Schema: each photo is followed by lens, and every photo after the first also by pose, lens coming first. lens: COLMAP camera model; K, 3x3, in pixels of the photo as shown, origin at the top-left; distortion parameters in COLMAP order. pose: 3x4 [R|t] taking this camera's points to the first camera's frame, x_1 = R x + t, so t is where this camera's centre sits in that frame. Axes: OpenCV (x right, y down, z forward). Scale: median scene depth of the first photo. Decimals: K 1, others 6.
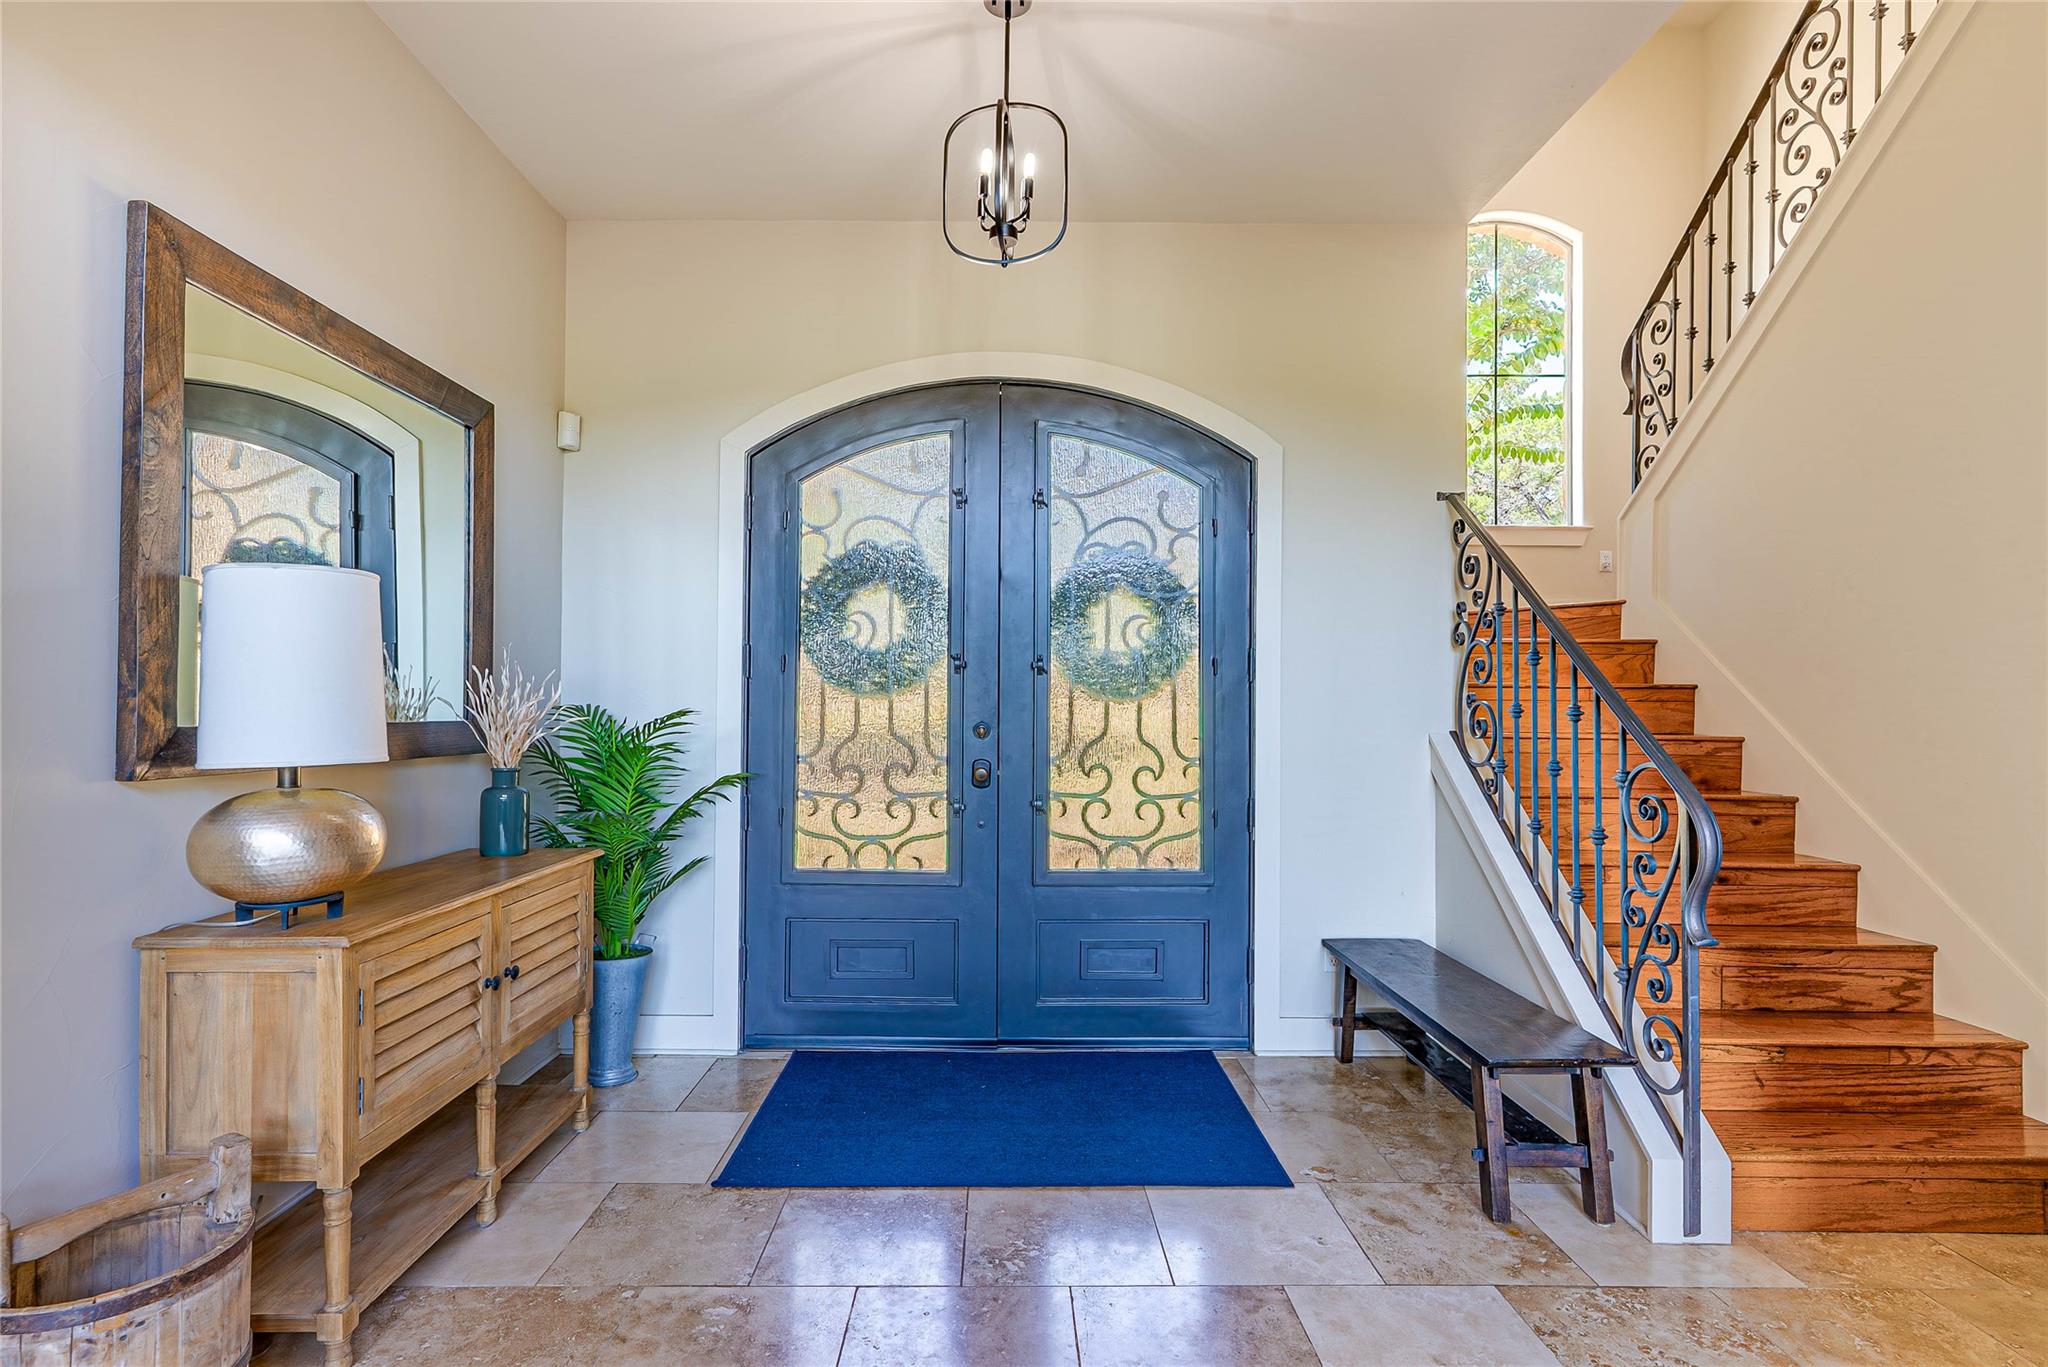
lens RADIAL K [[989.2, 0, 1012.0], [0, 989.2, 690.4], [0, 0, 1]] dist [0.007411, -0.003197]
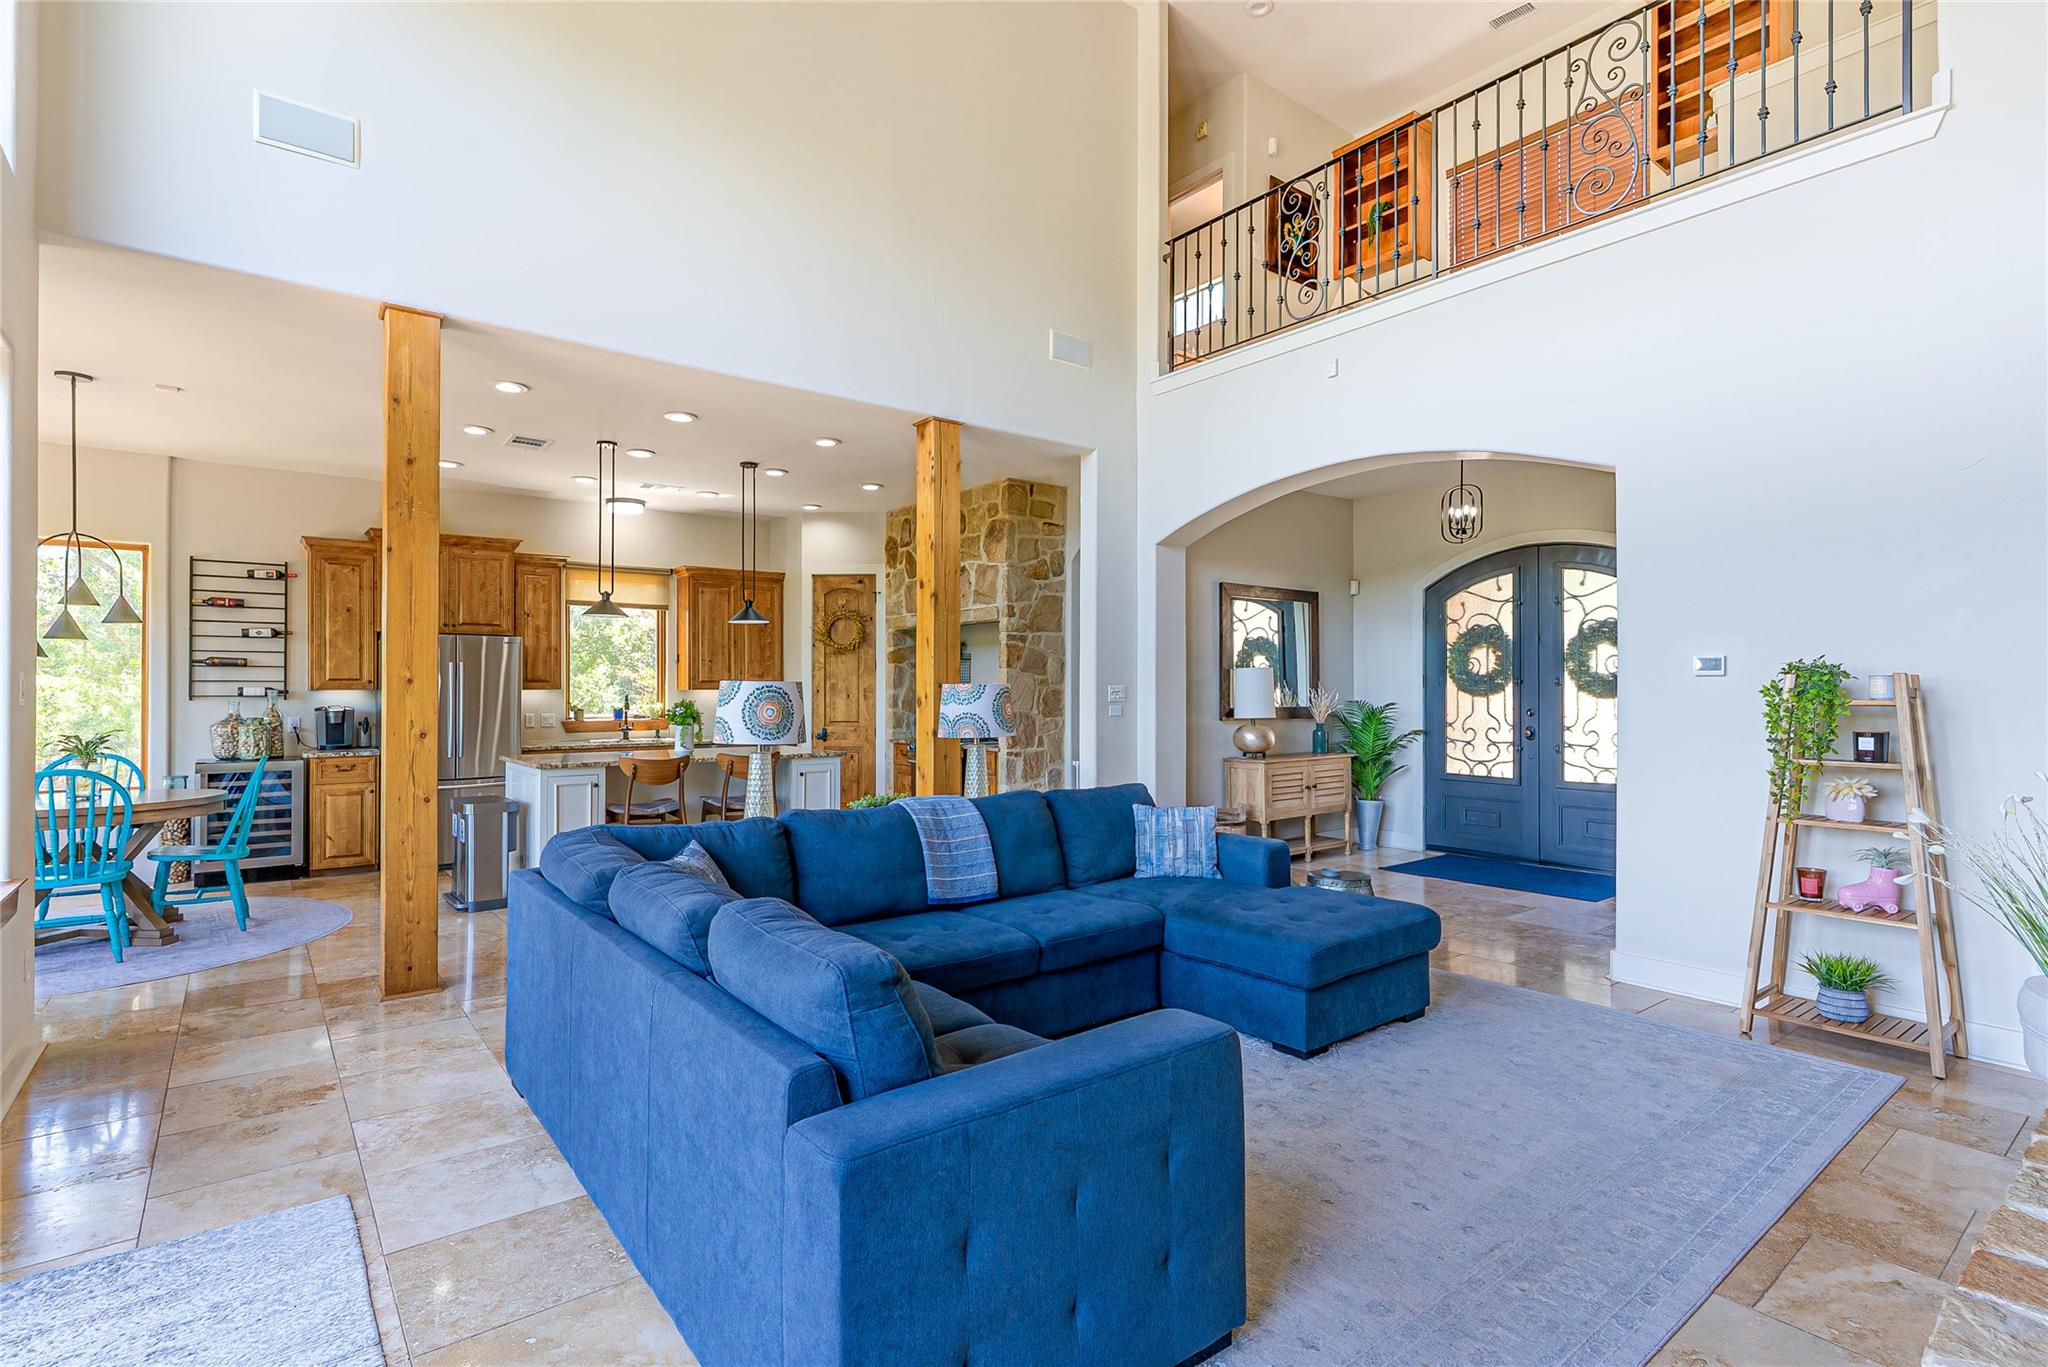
lens RADIAL K [[989.2, 0, 1000.4], [0, 989.2, 679.0], [0, 0, 1]] dist [0.007411, -0.003197]
pose [[0.600503, -0.014376, -0.799494, 0.980680], [0.020613, 0.999784, -0.002495, -0.048713], [0.799357, -0.014982, 0.600669, -1.168050]]
